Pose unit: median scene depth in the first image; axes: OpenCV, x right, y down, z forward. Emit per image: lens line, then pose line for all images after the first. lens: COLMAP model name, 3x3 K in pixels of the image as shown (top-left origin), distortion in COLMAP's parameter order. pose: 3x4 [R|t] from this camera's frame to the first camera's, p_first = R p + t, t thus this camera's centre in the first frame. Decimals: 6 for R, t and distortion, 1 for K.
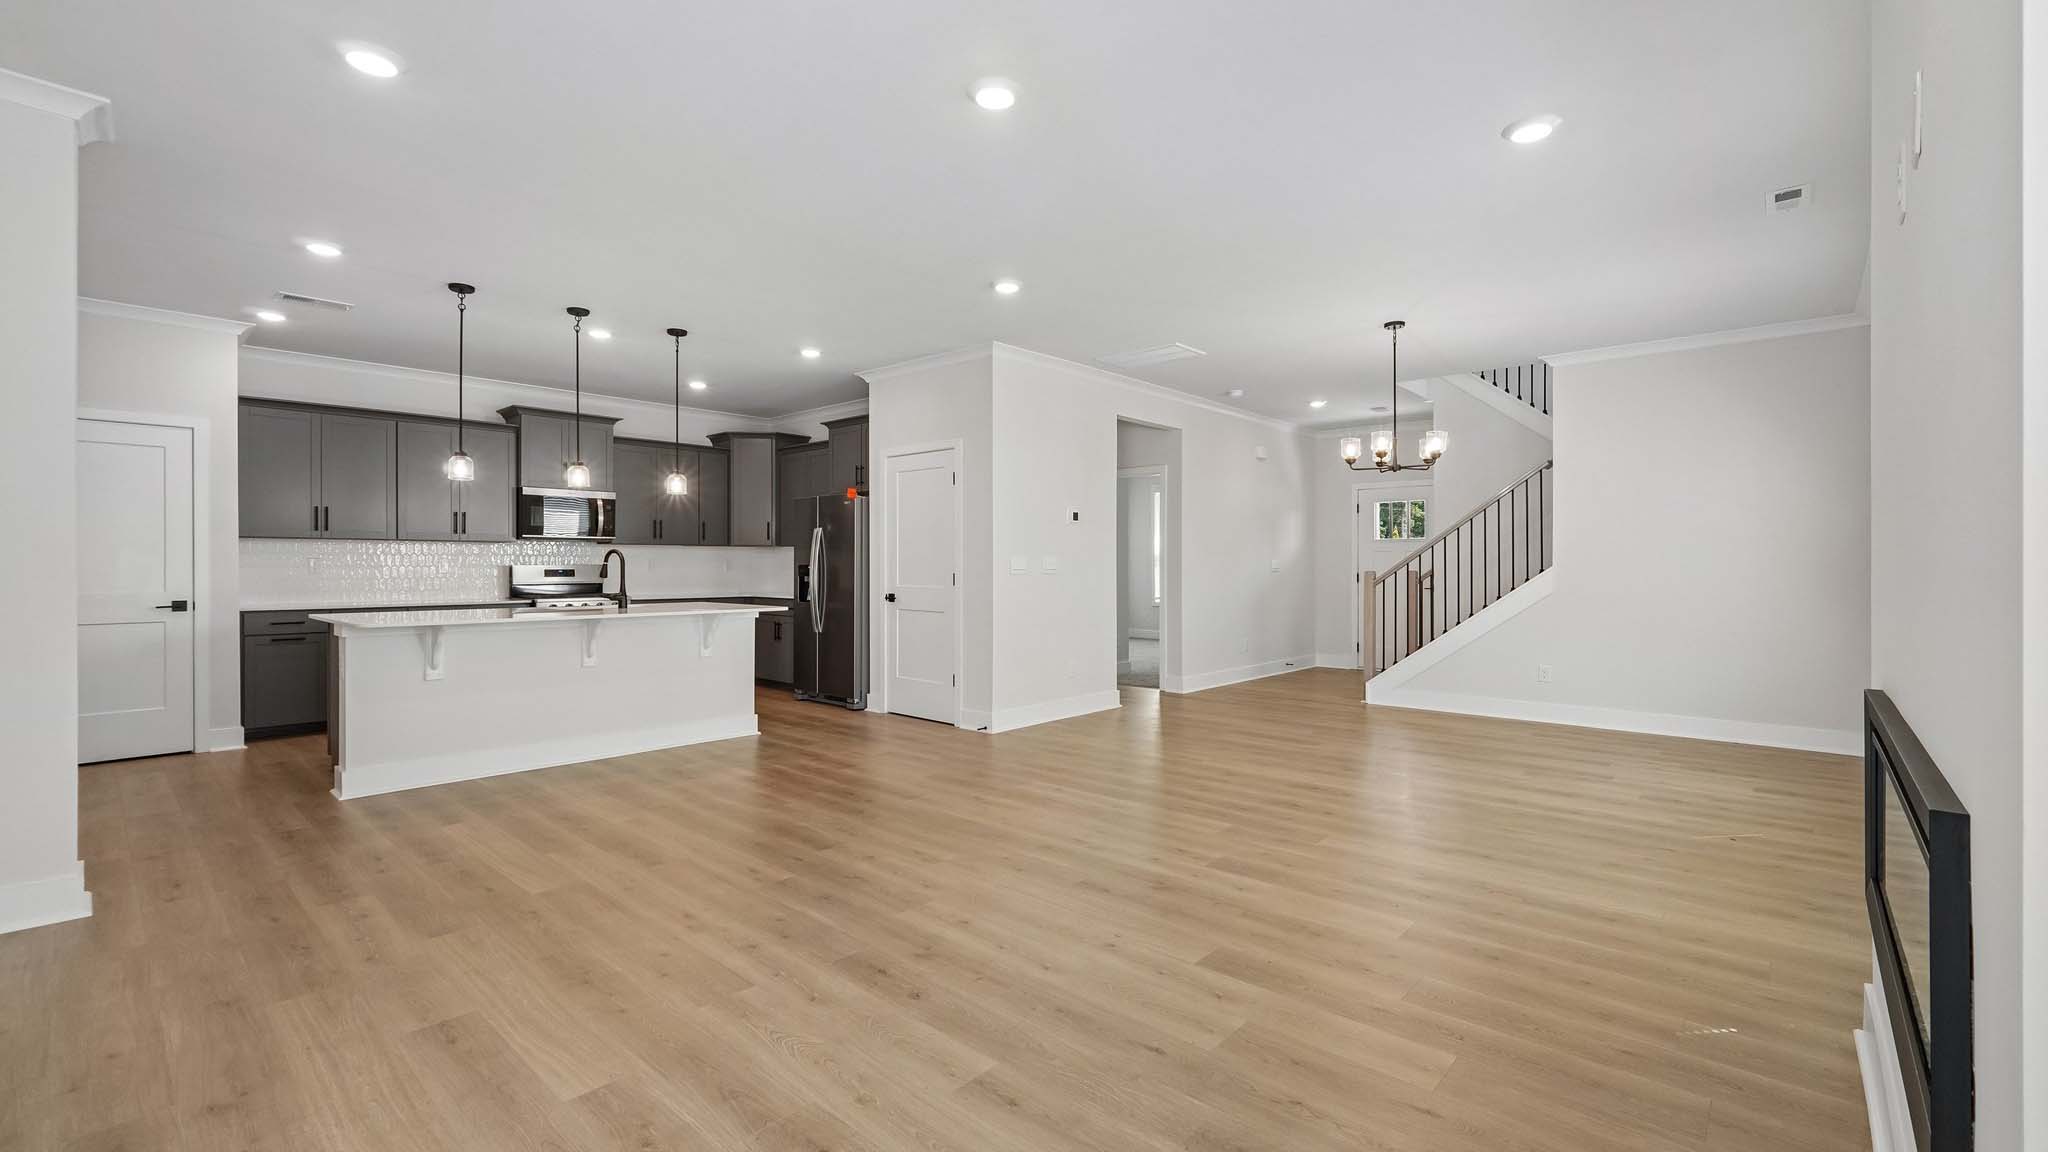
lens RADIAL K [[861.9, 0, 1026.2], [0, 861.9, 565.3], [0, 0, 1]] dist [-0.016481, 0.005999]
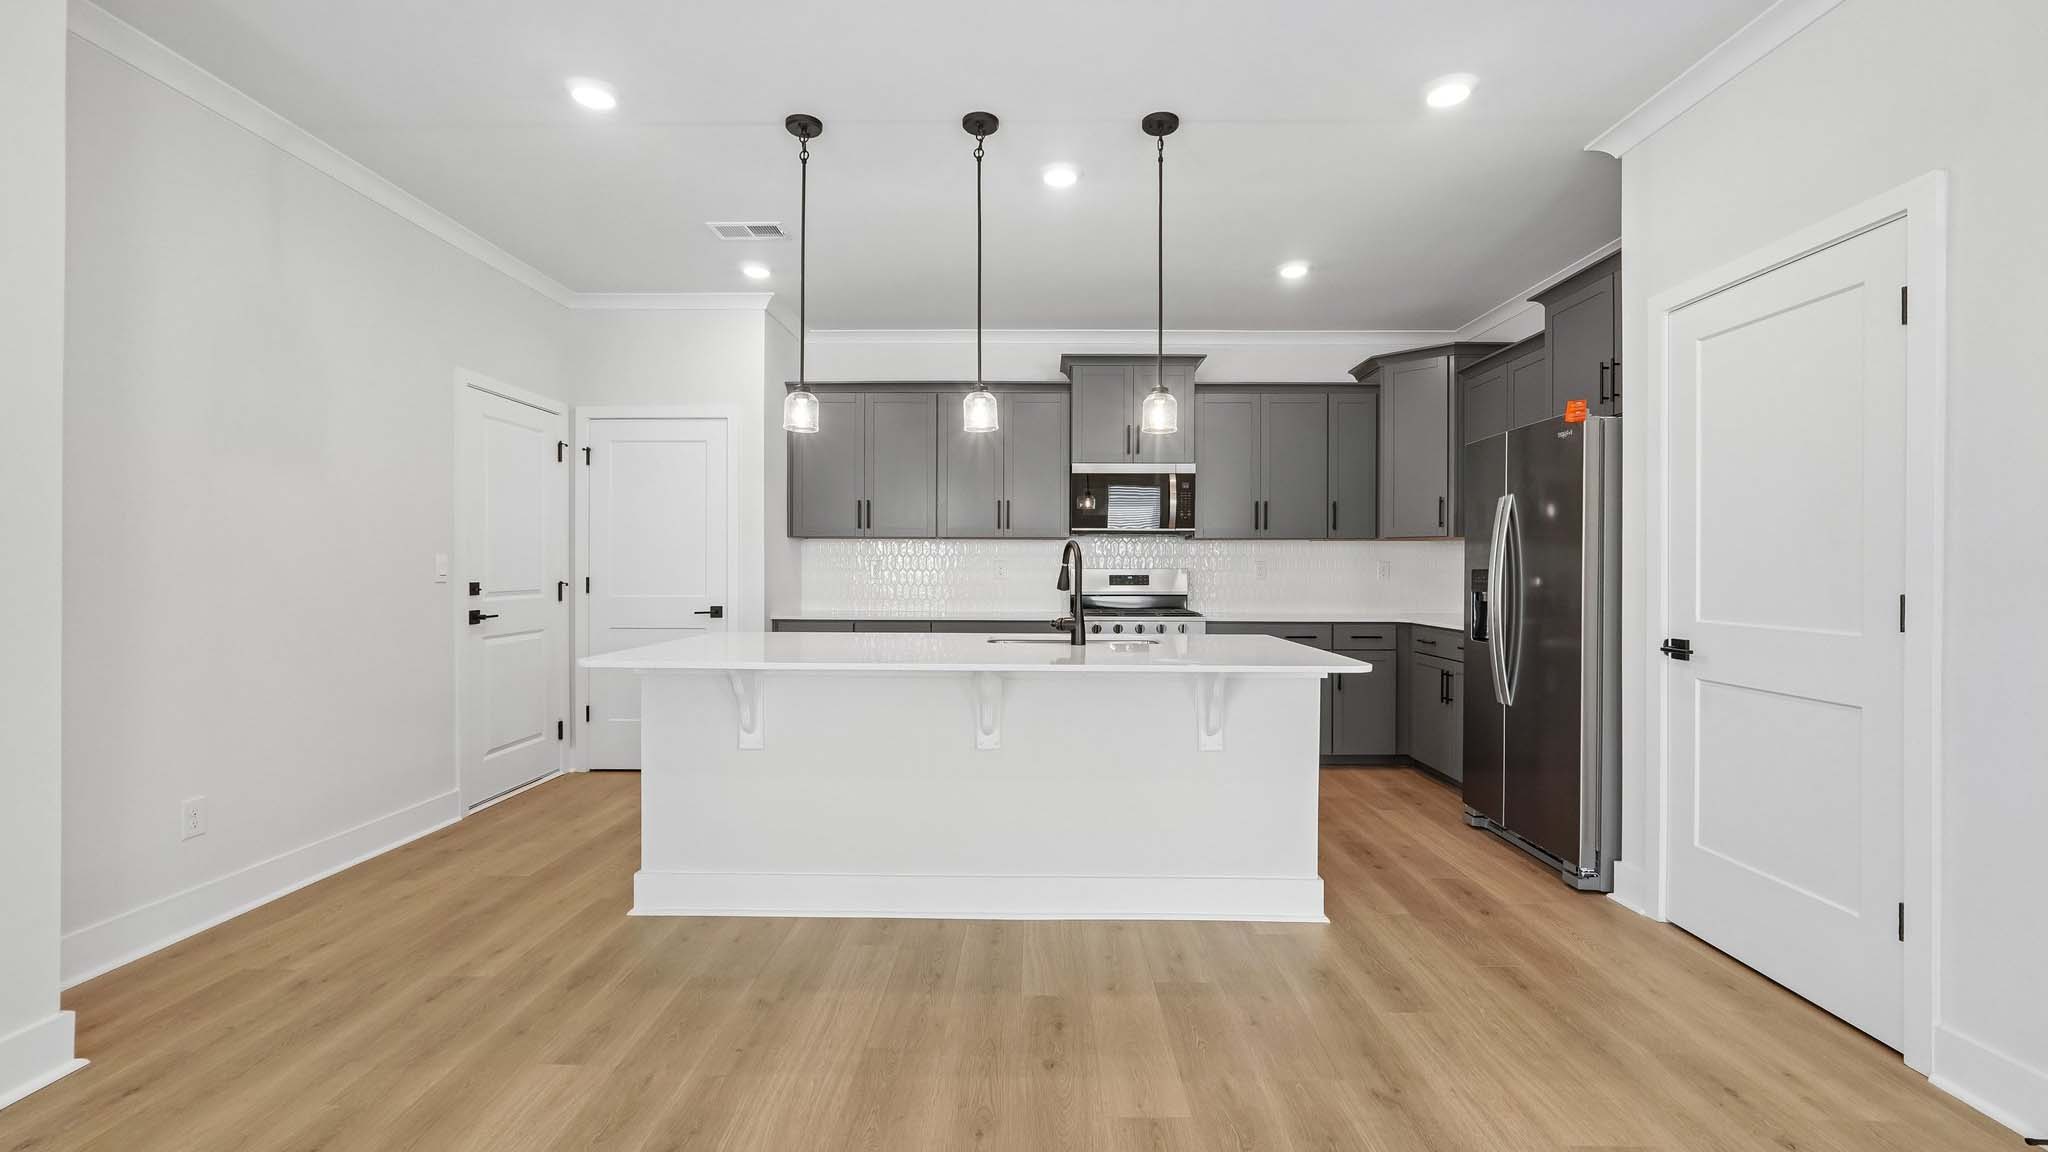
lens RADIAL K [[861.9, 0, 1027.7], [0, 861.9, 570.5], [0, 0, 1]] dist [-0.016481, 0.005999]
pose [[0.659186, 0.003065, -0.751973, -0.053822], [-0.003019, 0.999994, 0.001429, 0.000353], [0.751974, 0.001329, 0.659192, 0.489703]]
